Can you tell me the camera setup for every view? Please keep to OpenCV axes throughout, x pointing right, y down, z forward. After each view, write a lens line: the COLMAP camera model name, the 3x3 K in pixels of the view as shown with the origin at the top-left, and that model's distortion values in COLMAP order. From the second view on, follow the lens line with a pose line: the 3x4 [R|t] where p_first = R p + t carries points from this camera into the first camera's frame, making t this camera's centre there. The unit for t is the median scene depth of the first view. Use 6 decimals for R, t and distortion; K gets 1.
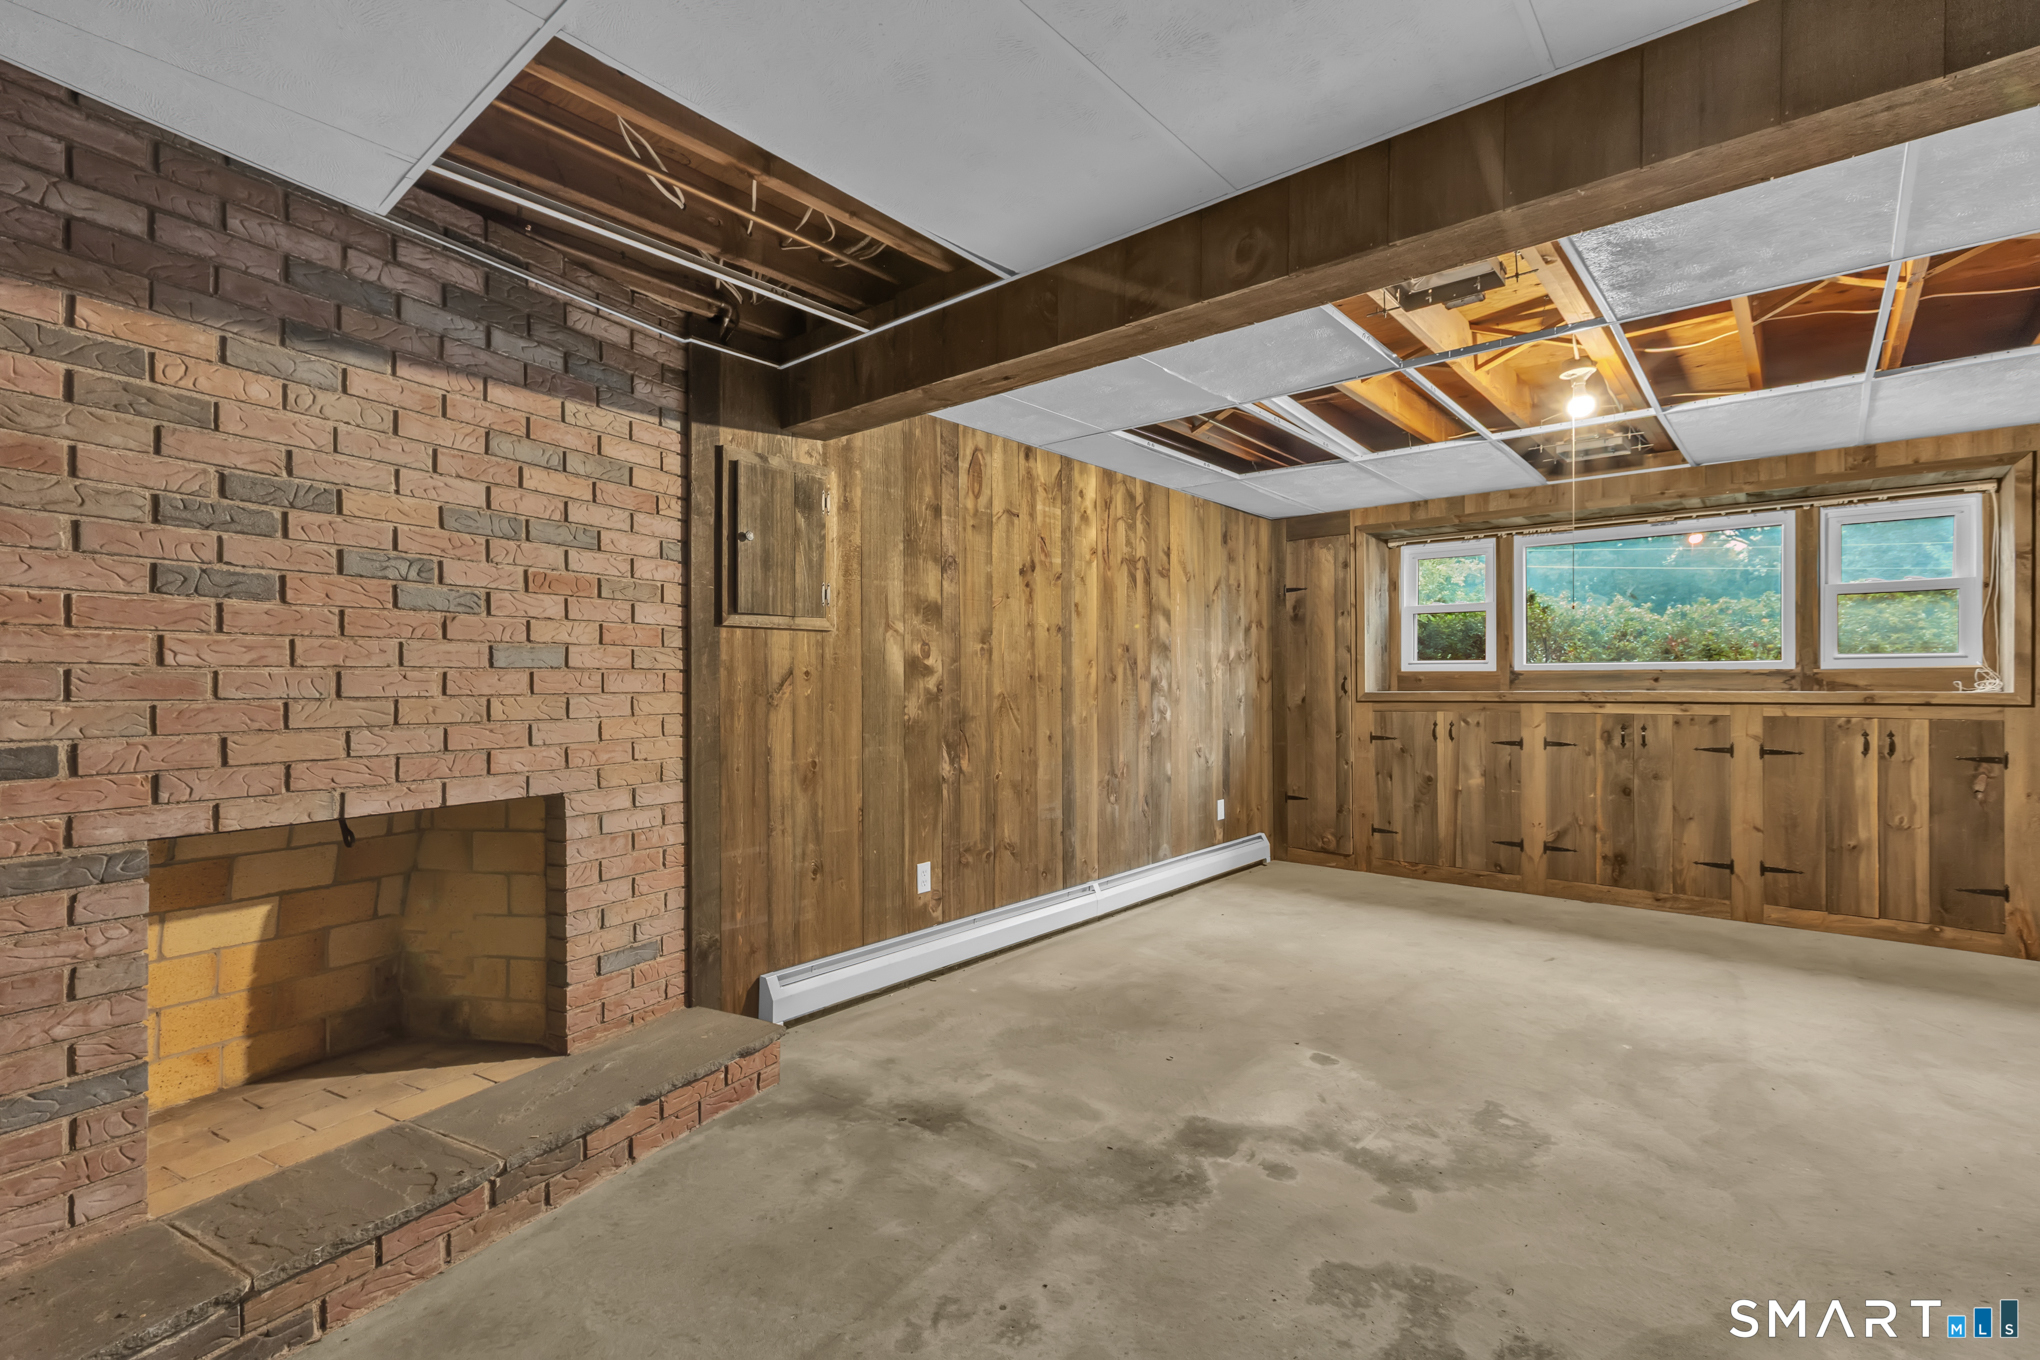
lens RADIAL K [[918.8, 0, 1017.2], [0, 918.8, 687.9], [0, 0, 1]] dist [0.000026, -0.000142]
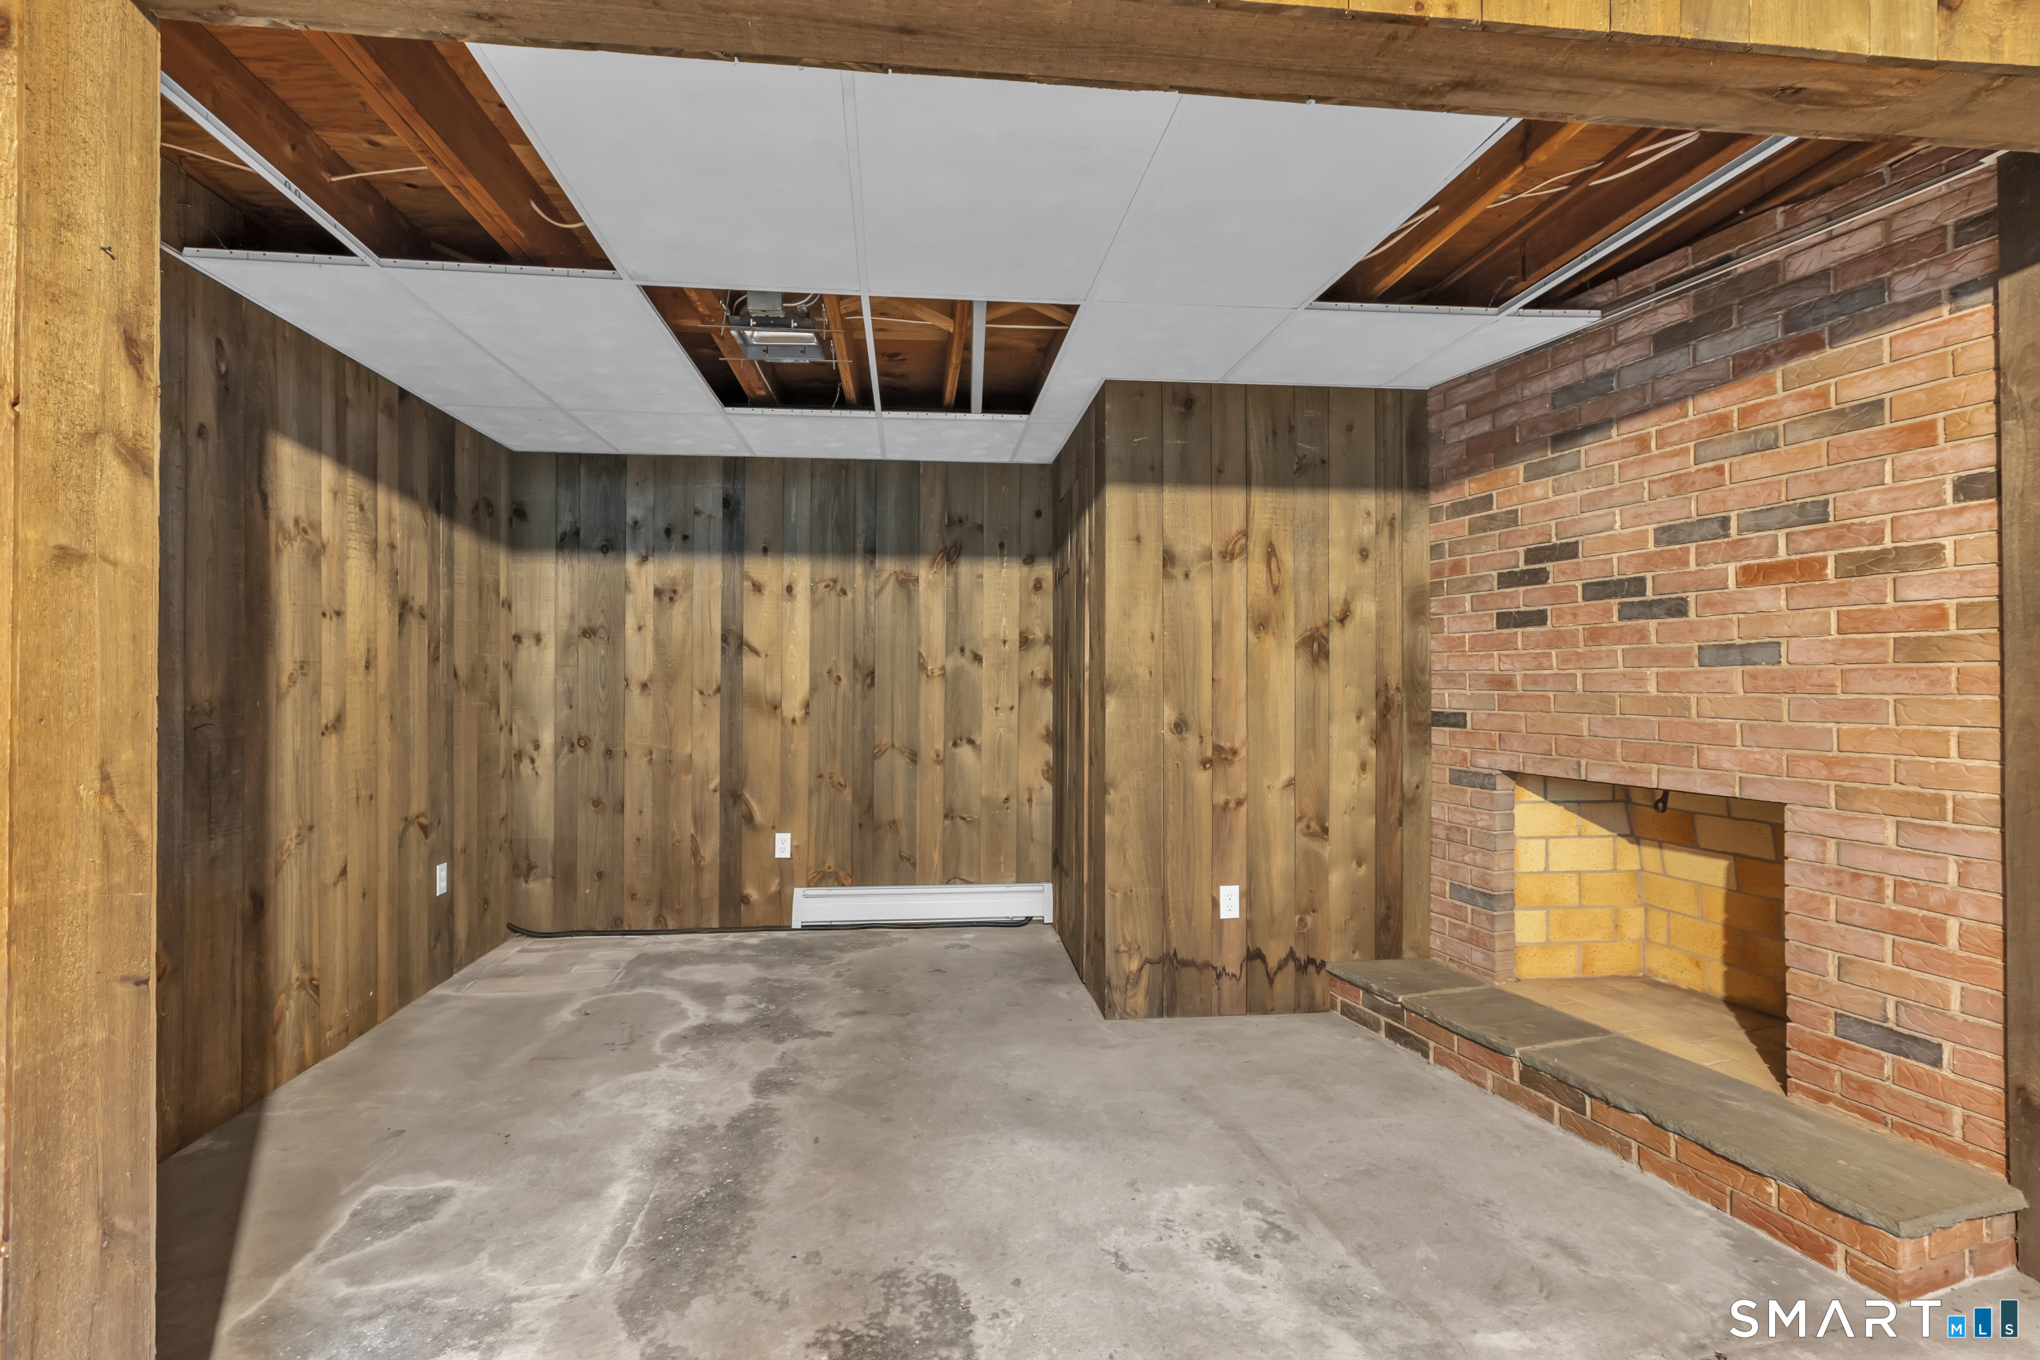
lens RADIAL K [[911.2, 0, 1018.6], [0, 911.2, 676.2], [0, 0, 1]] dist [0.000356, -0.000758]
pose [[-0.678466, 0.000433, -0.734632, 0.376561], [-0.000944, 0.999998, 0.001462, -0.005799], [0.734631, 0.001685, -0.678464, 0.591511]]
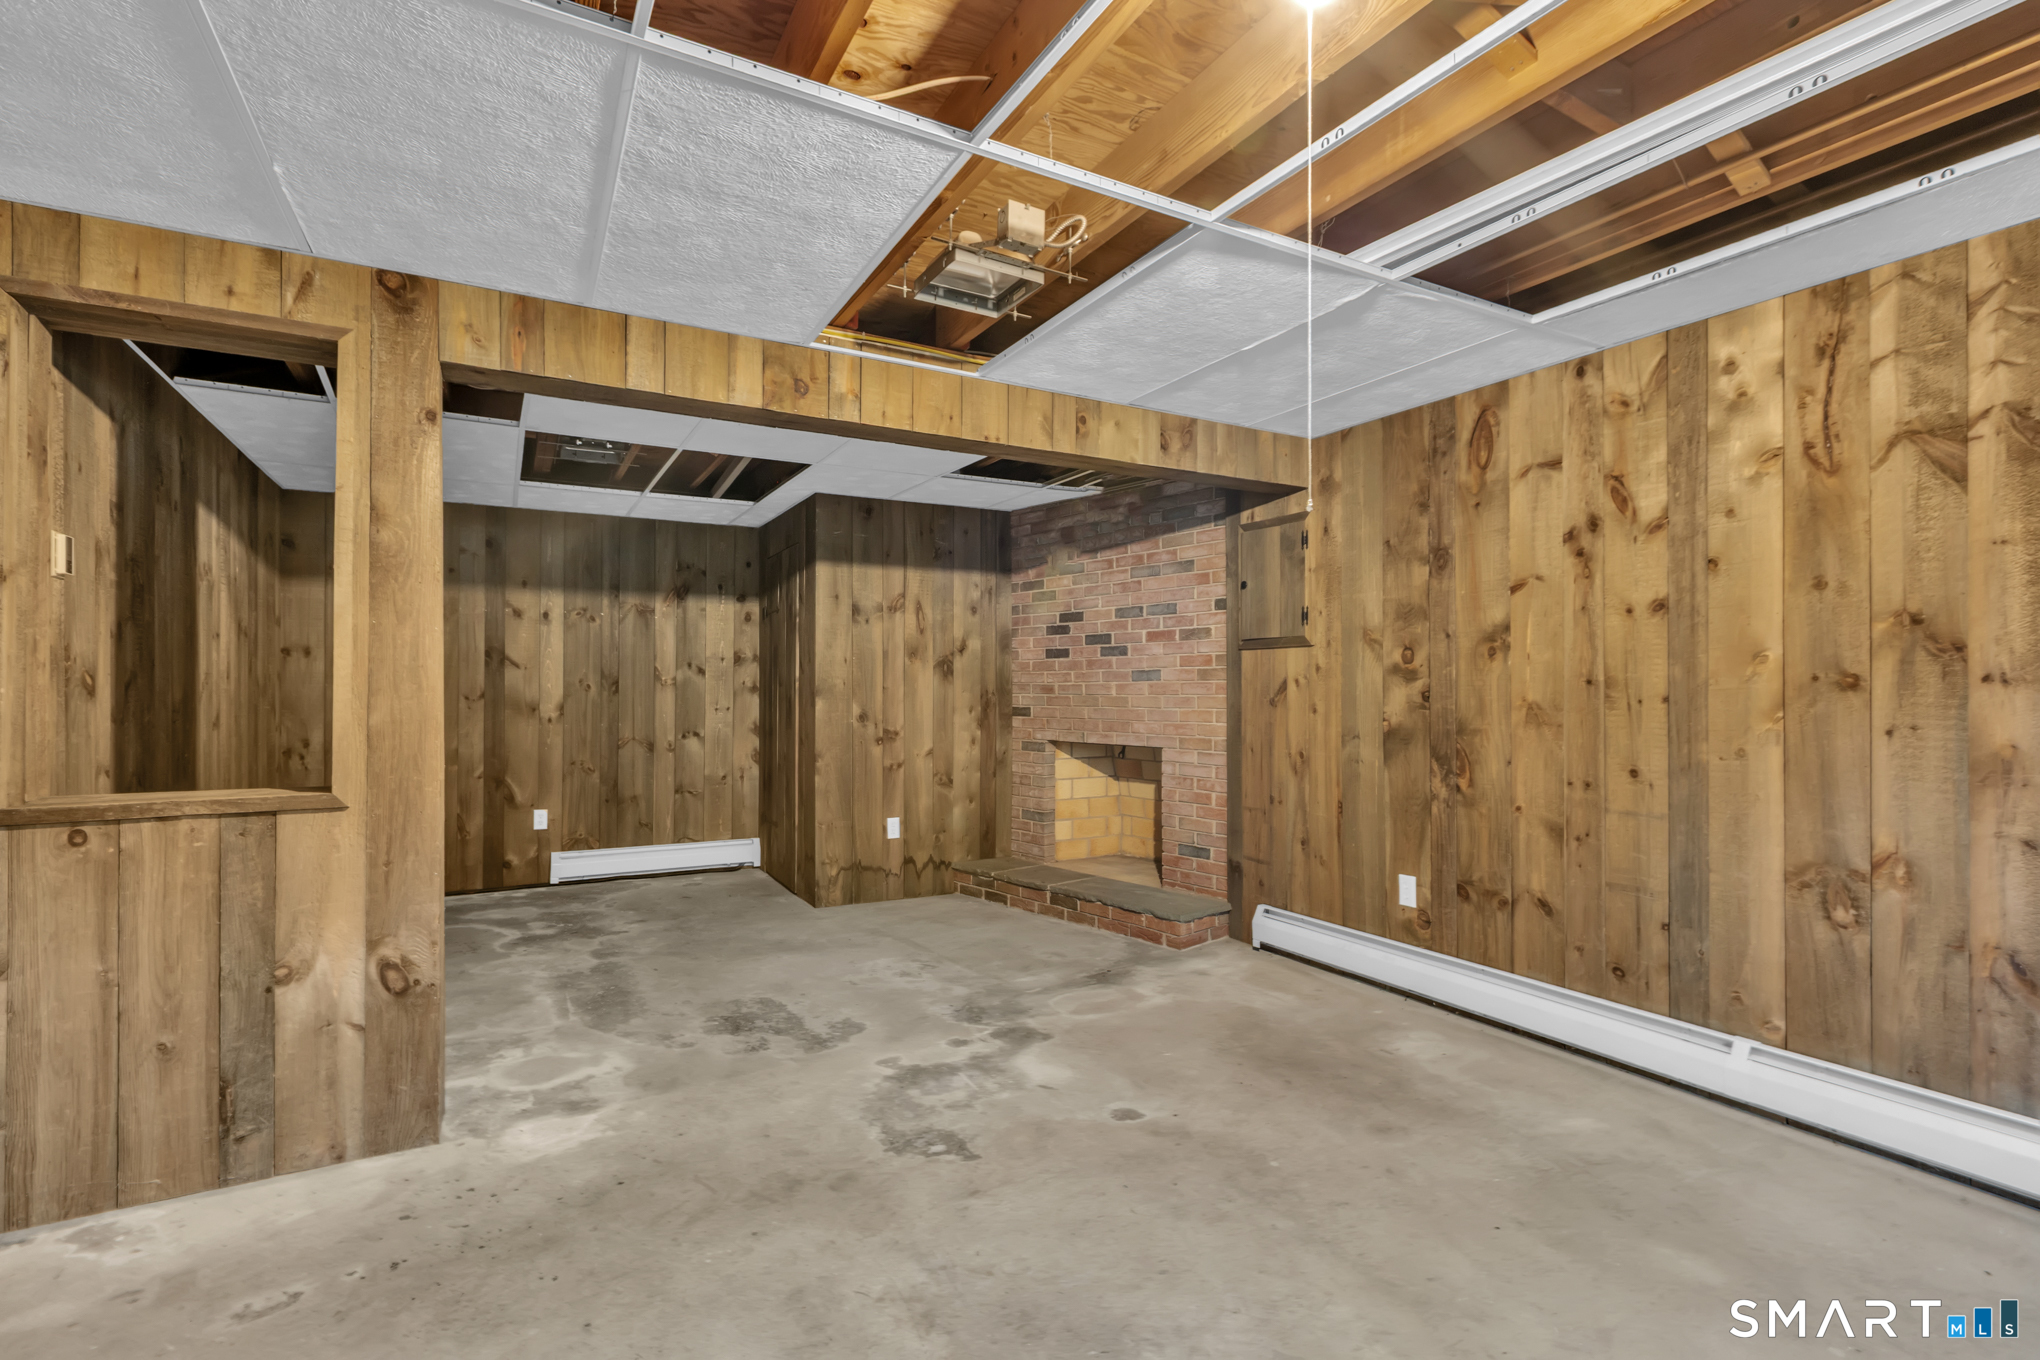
lens RADIAL K [[918.8, 0, 1017.2], [0, 918.8, 687.9], [0, 0, 1]] dist [0.000026, -0.000142]
pose [[-0.340076, 0.003273, -0.940392, 0.764641], [-0.003595, 0.999982, 0.004780, -0.008117], [0.940391, 0.005007, -0.340058, 0.762299]]
